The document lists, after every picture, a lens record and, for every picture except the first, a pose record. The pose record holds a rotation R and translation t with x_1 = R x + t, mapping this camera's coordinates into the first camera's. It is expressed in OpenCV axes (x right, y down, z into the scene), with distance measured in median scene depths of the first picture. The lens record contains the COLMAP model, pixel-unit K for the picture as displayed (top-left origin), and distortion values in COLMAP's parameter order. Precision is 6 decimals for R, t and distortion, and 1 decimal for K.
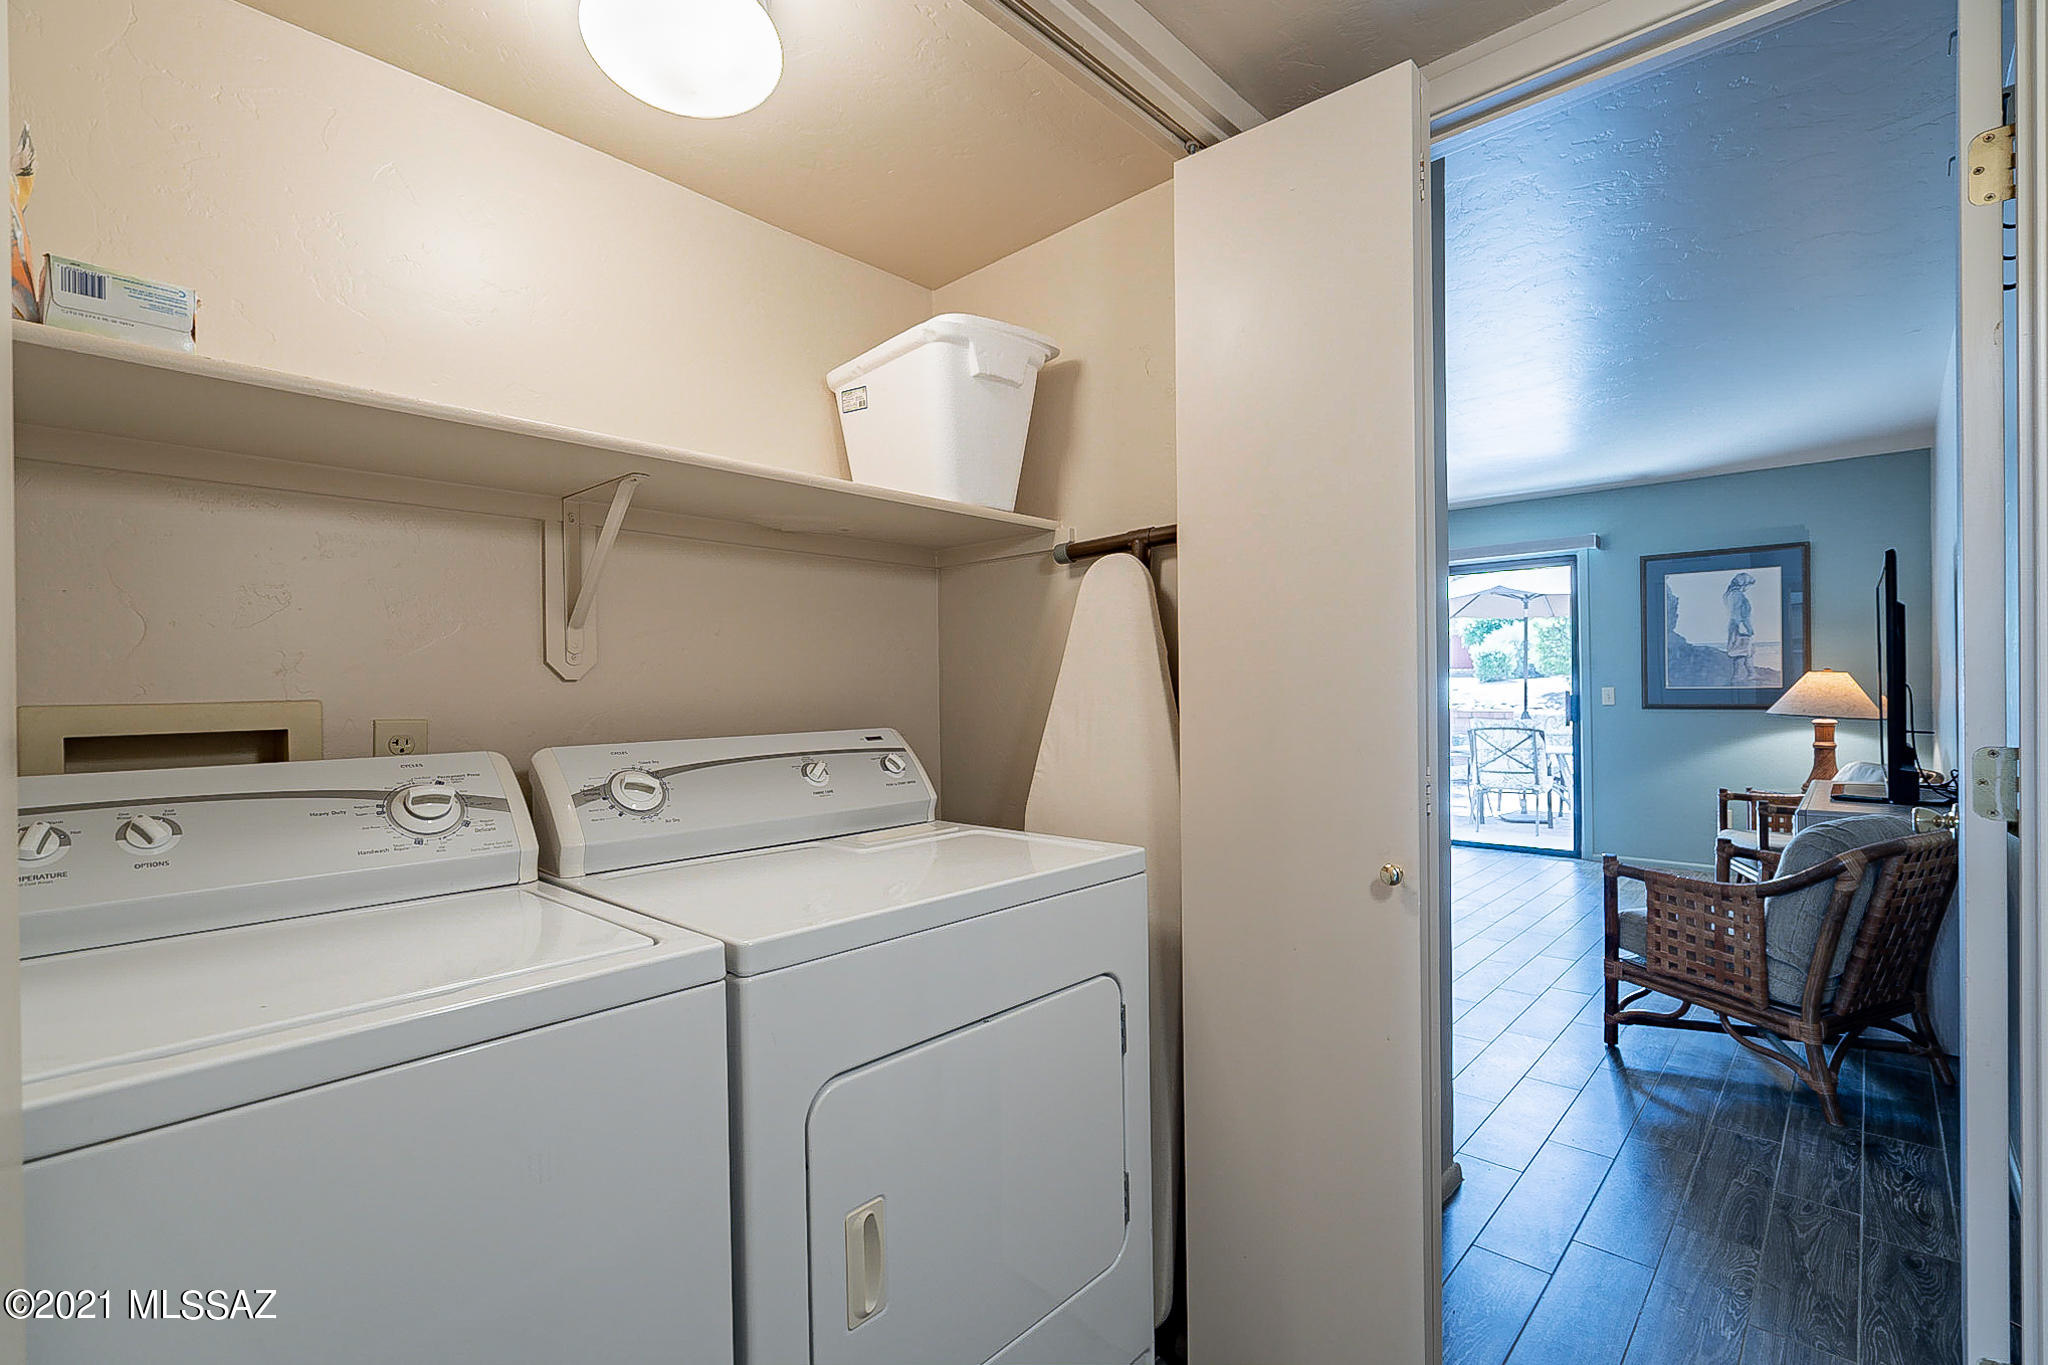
lens RADIAL K [[931.0, 0, 1027.8], [0, 931.0, 686.0], [0, 0, 1]] dist [-0.006874, 0.001891]
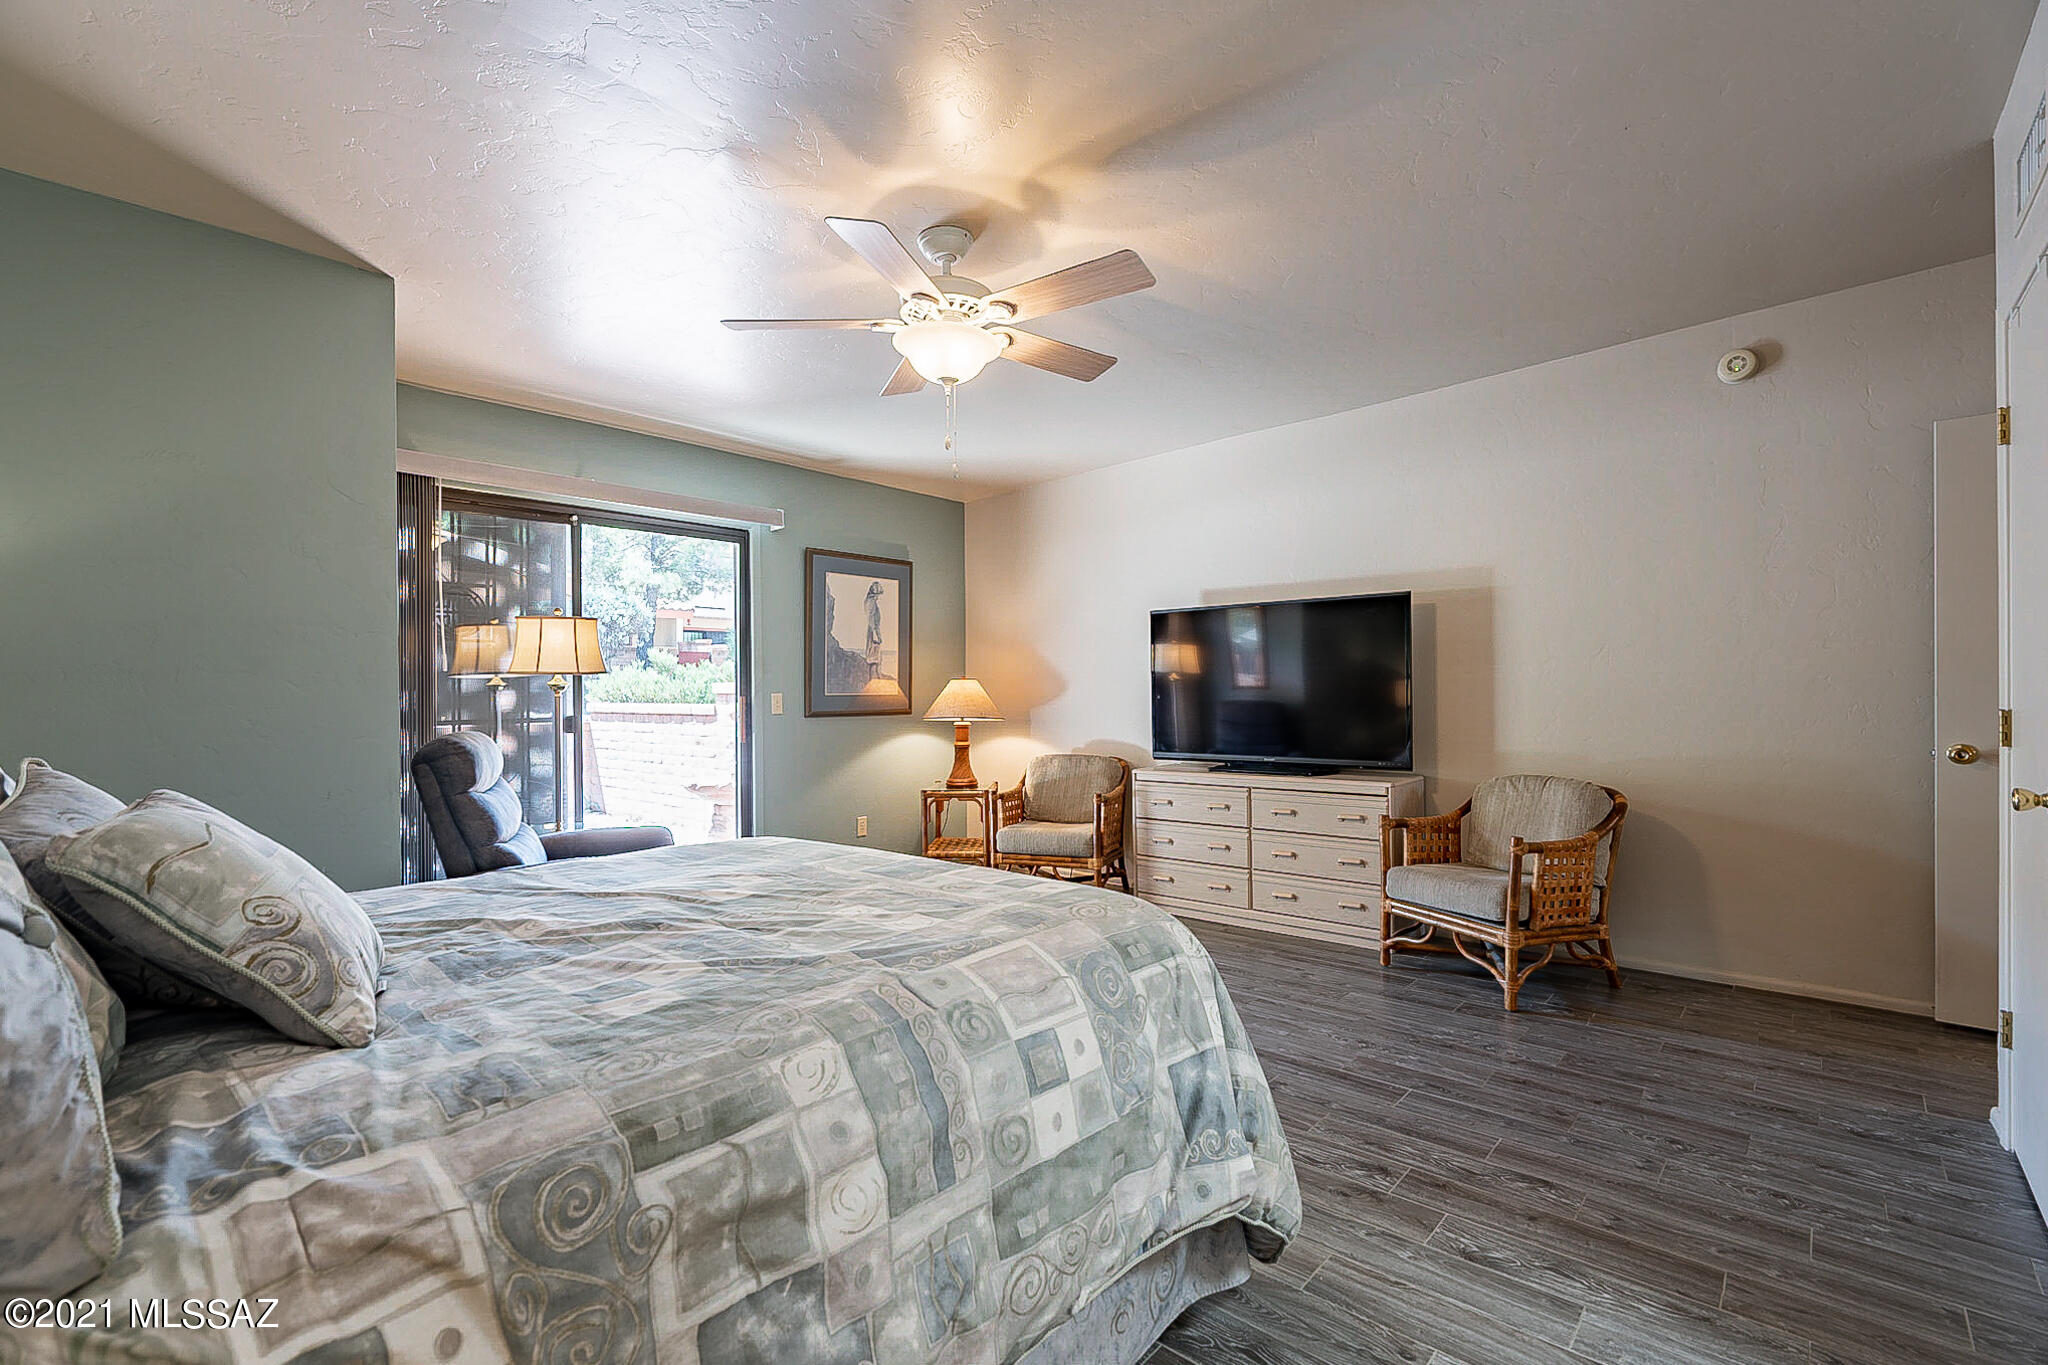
lens RADIAL K [[931.0, 0, 1011.6], [0, 931.0, 690.4], [0, 0, 1]] dist [-0.006874, 0.001891]
pose [[-0.014022, 0.011194, 0.999839, -0.246564], [0.003949, 0.999930, -0.011139, 0.009201], [-0.999894, 0.003792, -0.014065, 0.852331]]
